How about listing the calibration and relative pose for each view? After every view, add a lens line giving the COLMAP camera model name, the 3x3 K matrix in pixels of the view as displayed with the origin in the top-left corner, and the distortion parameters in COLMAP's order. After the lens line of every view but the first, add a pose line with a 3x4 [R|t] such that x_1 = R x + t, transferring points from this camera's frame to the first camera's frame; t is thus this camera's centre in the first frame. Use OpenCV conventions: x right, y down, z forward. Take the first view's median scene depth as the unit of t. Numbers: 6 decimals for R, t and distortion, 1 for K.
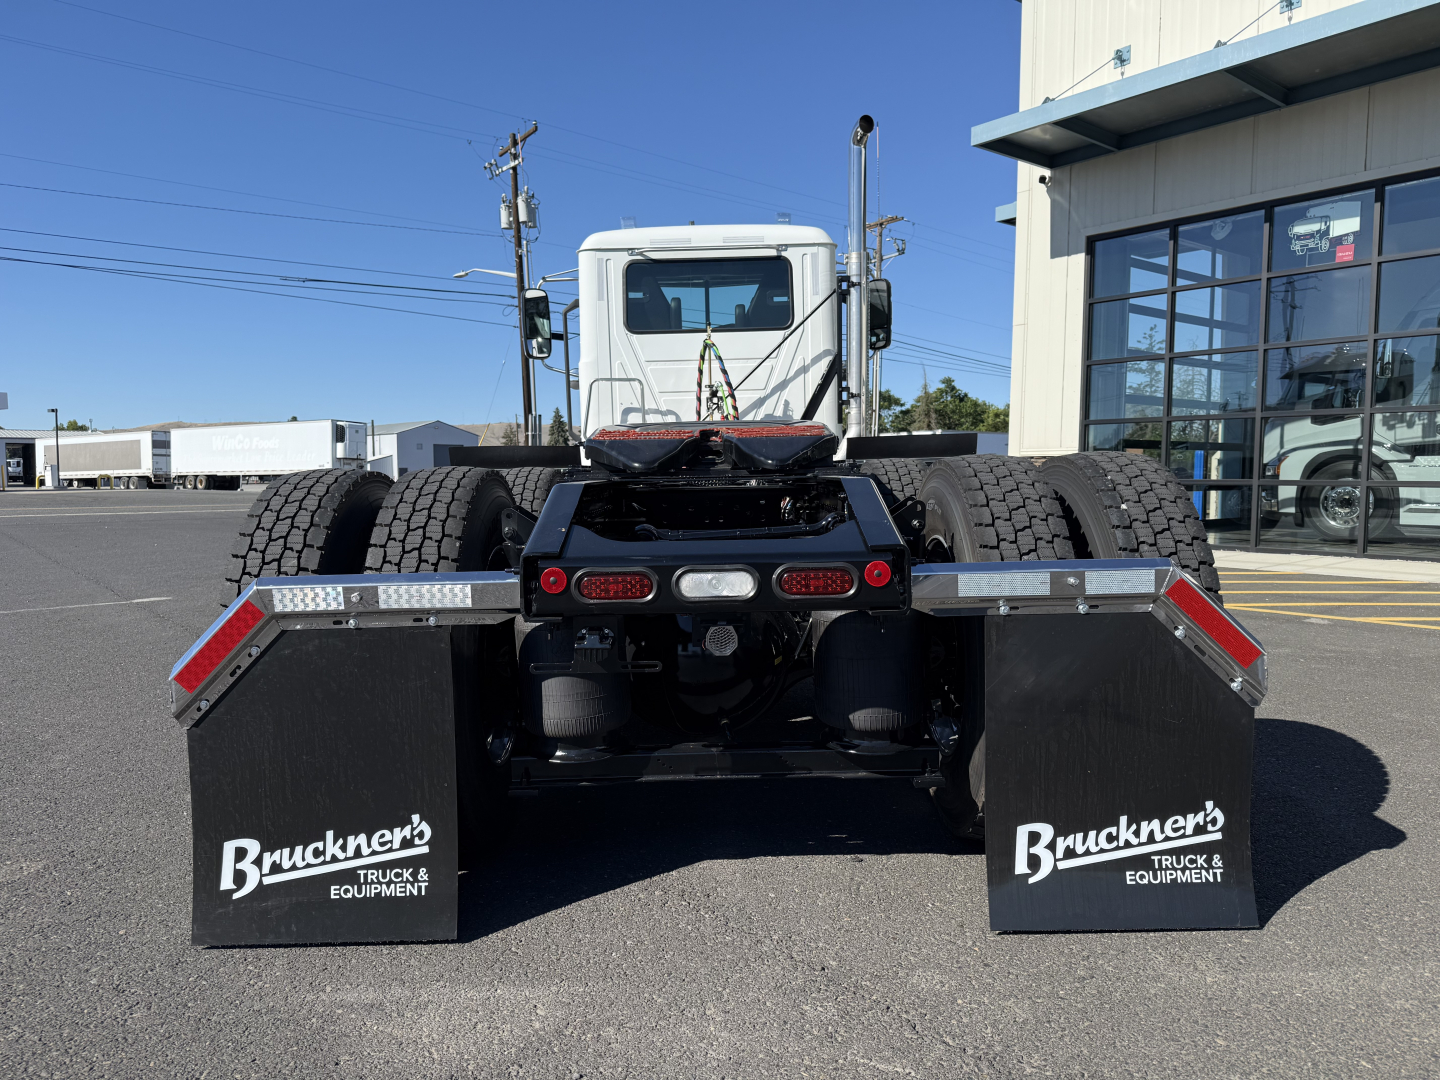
lens RADIAL K [[986.4, 0, 732.9], [0, 986.4, 545.4], [0, 0, 1]] dist [0.004523, -0.003669]
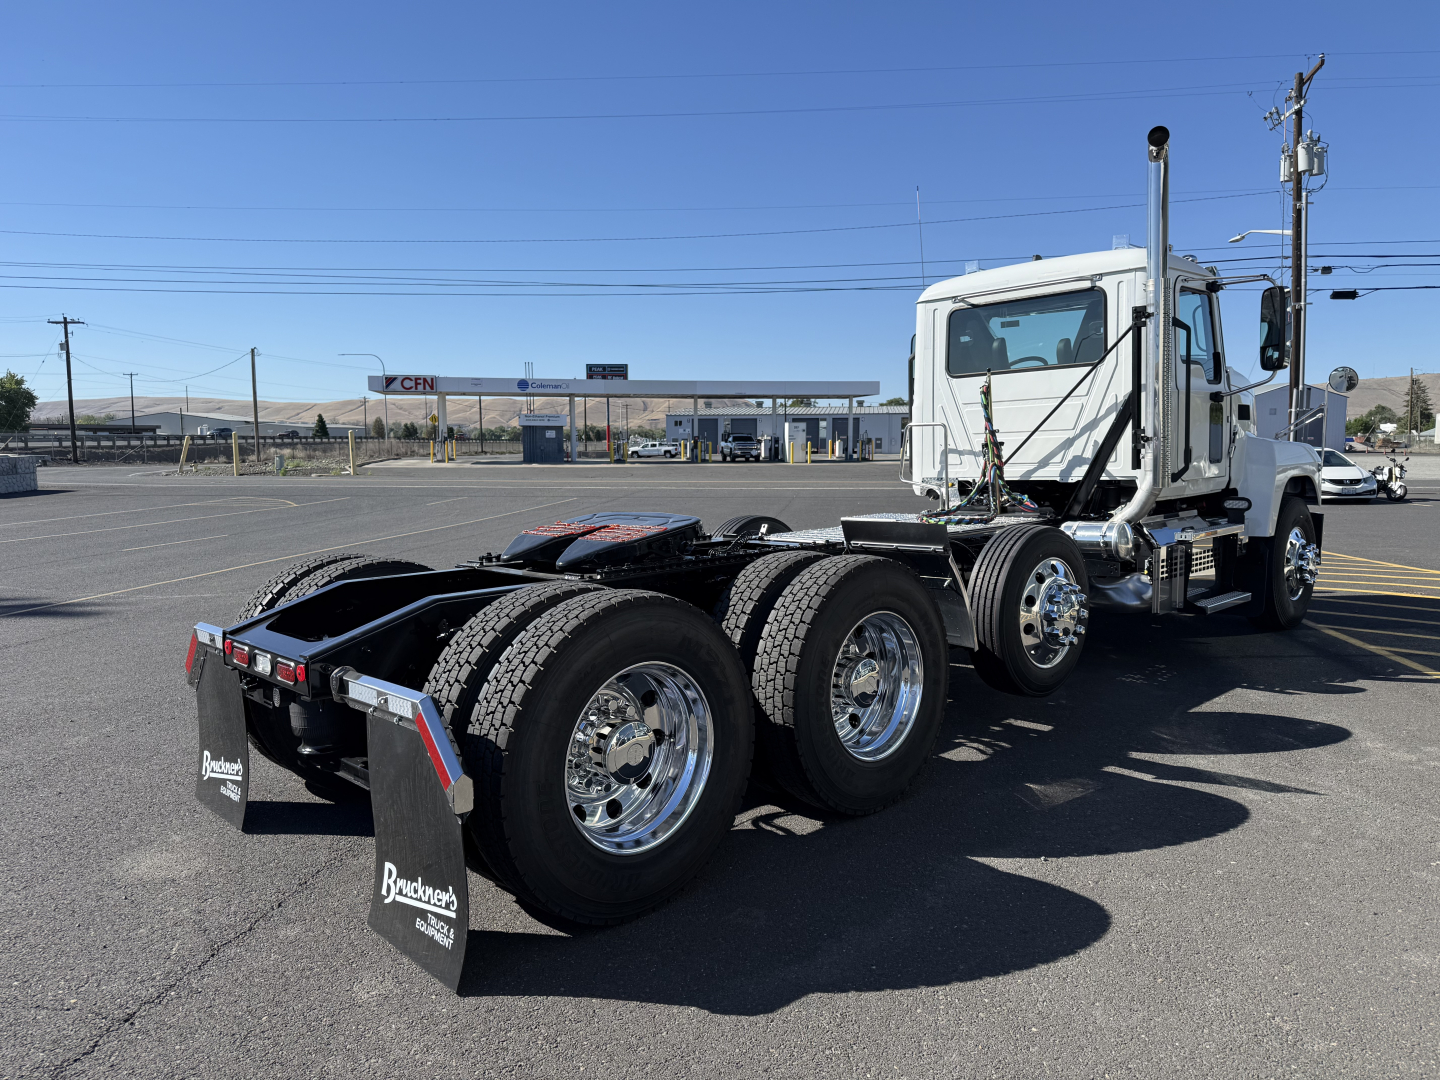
lens RADIAL K [[969.7, 0, 720.0], [0, 969.7, 540.0], [0, 0, 1]] dist [-0.004742, 0.000188]
pose [[0.704209, 0.066254, -0.706895, 0.462047], [-0.048717, 0.997799, 0.044987, -0.077835], [0.708319, 0.002757, 0.705887, 0.101385]]
